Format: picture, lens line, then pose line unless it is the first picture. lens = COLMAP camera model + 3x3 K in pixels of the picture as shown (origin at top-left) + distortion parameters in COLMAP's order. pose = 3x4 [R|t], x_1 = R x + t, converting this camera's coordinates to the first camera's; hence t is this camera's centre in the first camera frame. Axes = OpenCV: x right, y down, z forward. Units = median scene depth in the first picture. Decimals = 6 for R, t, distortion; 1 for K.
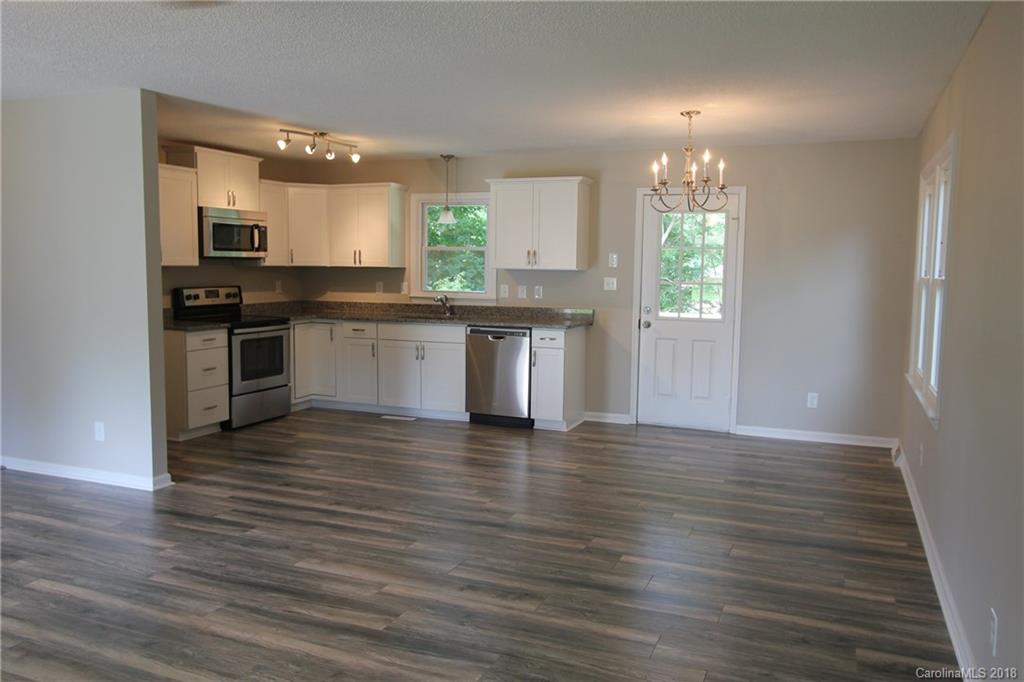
lens RADIAL K [[787.6, 0, 515.4], [0, 787.6, 340.0], [0, 0, 1]] dist [-0.015163, 0.003657]
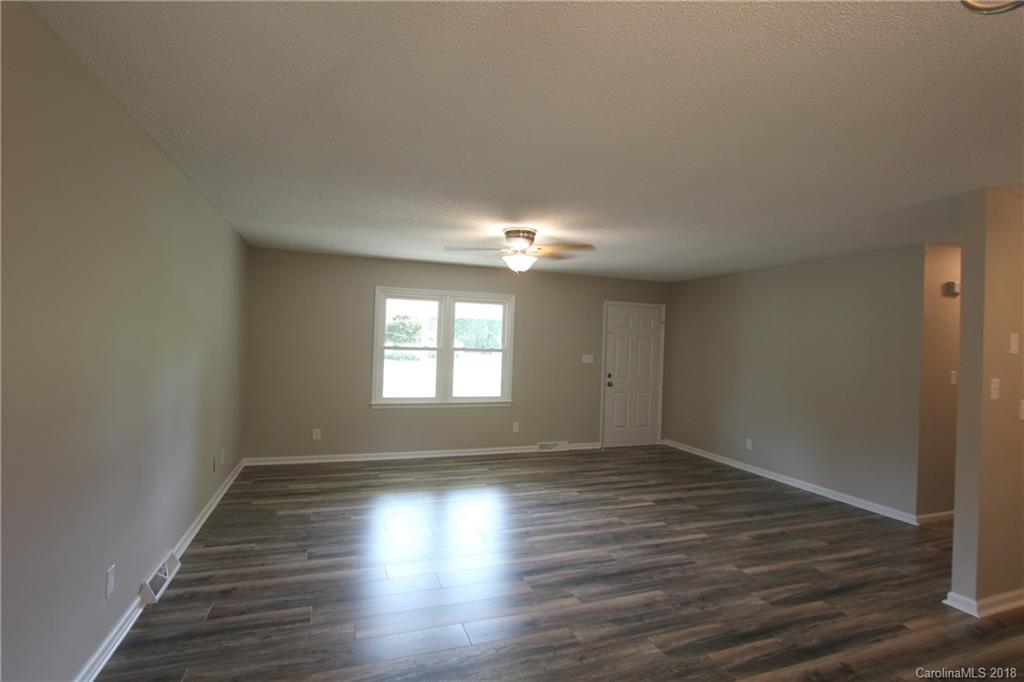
lens RADIAL K [[495.2, 0, 512.0], [0, 495.2, 341.0], [0, 0, 1]] dist [-0.019329, 0.000766]
pose [[-0.740735, -0.041276, -0.670528, 0.236336], [-0.105428, 0.992886, 0.055347, -0.070916], [0.663474, 0.111689, -0.739816, 0.734222]]
